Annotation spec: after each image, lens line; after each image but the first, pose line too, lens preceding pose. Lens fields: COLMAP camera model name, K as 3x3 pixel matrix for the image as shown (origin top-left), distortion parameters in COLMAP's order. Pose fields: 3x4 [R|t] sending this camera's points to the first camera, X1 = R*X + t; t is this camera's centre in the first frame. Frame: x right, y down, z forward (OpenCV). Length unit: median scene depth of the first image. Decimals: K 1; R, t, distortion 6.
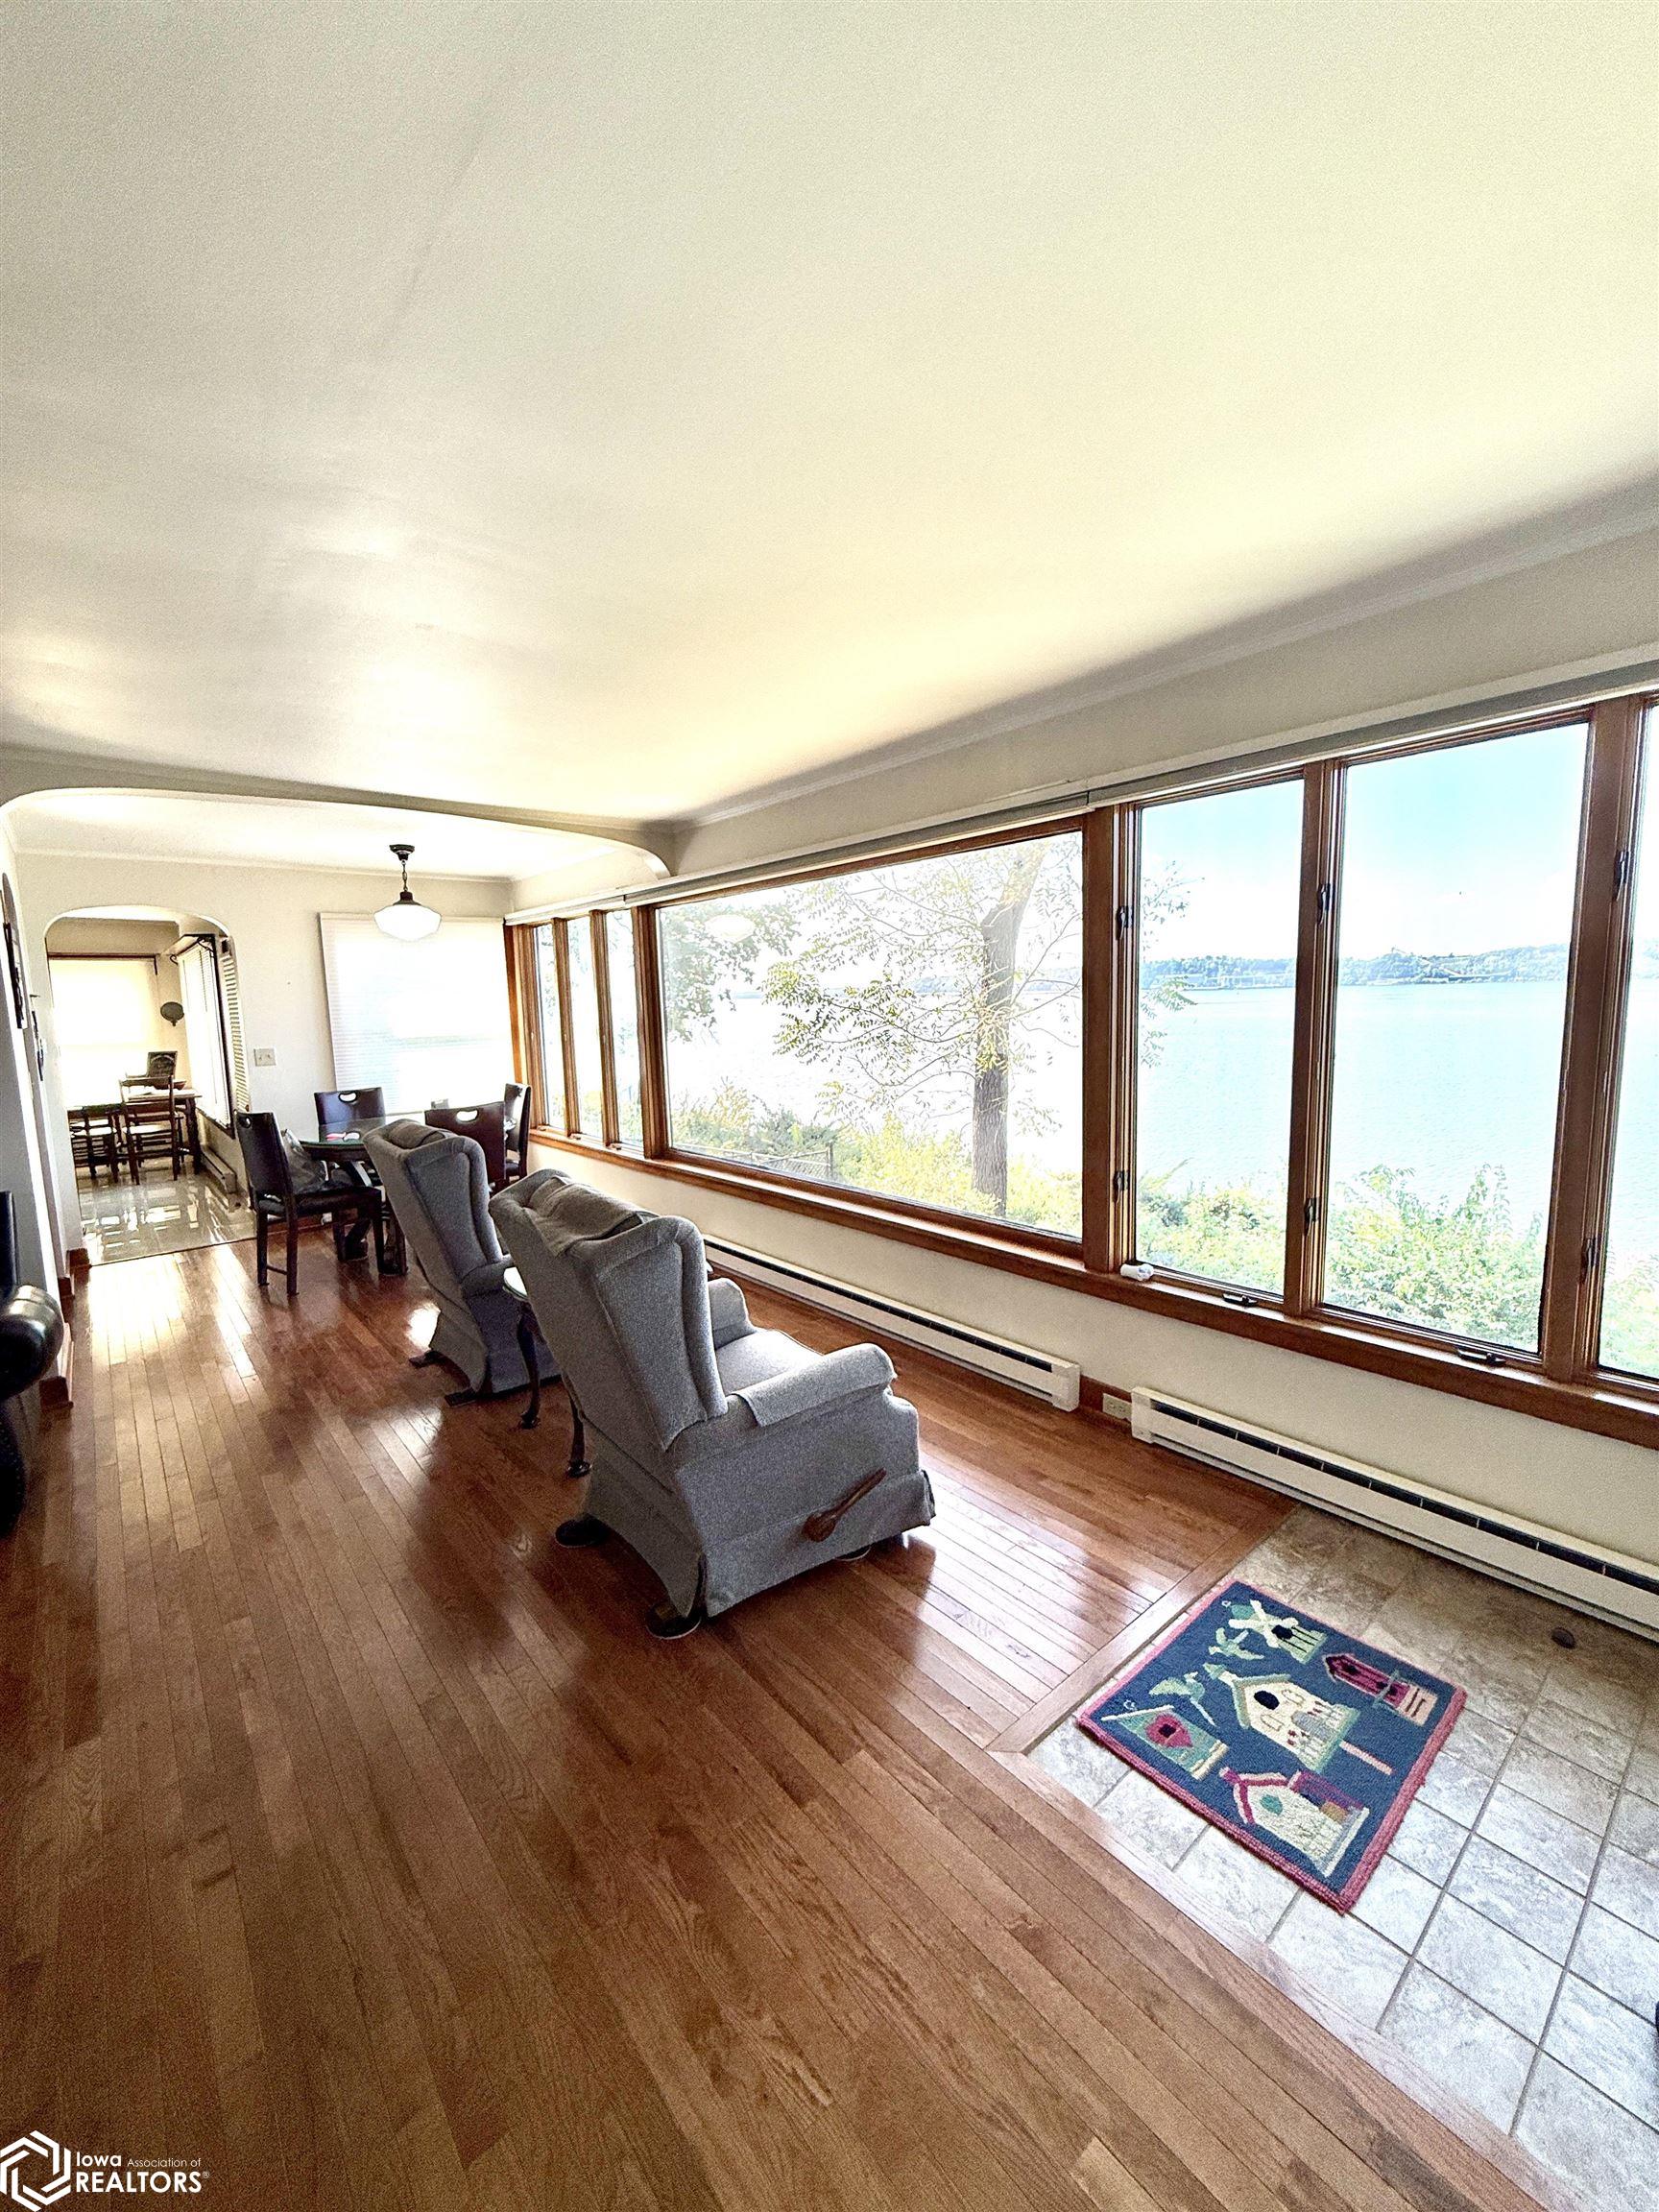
lens RADIAL K [[876.0, 0, 831.1], [0, 876.0, 1101.5], [0, 0, 1]] dist [-0.005789, 0.001504]
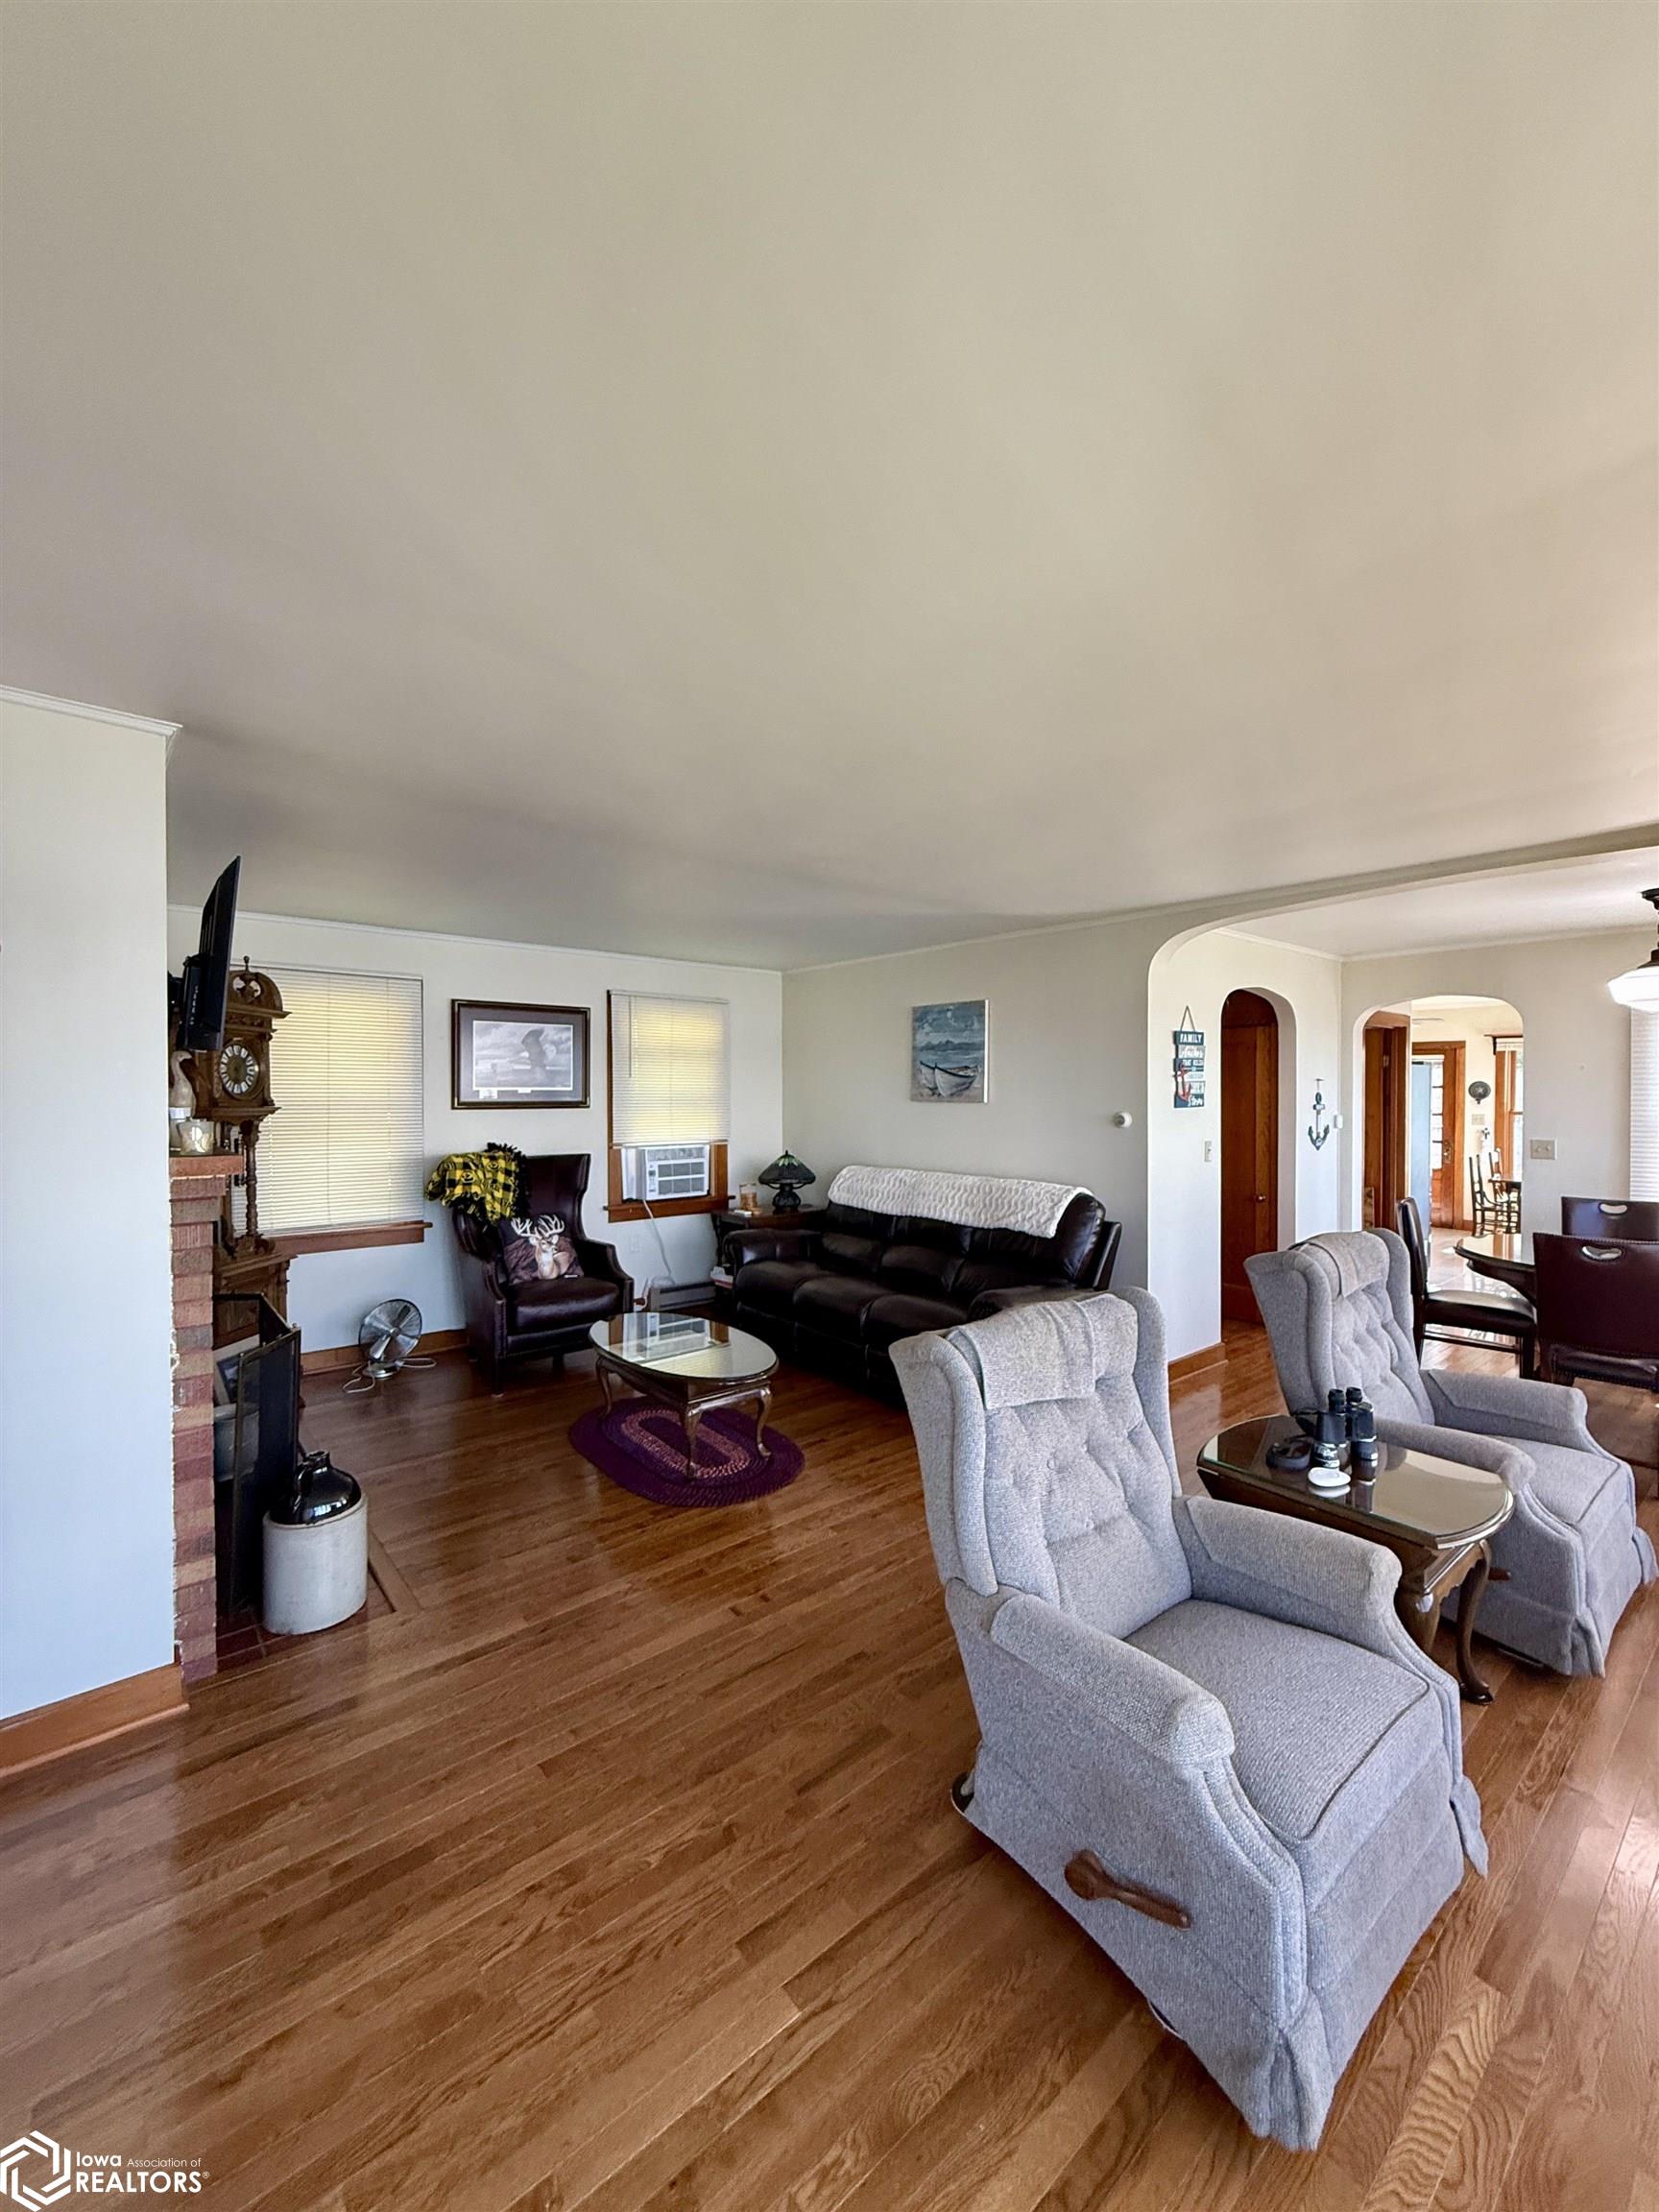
lens RADIAL K [[876.0, 0, 836.3], [0, 876.0, 1102.9], [0, 0, 1]] dist [-0.005789, 0.001504]
pose [[-0.010506, 0.032030, -0.999432, 0.525228], [-0.110430, 0.993336, 0.032995, -0.099881], [0.993828, 0.110714, -0.006899, 0.583556]]
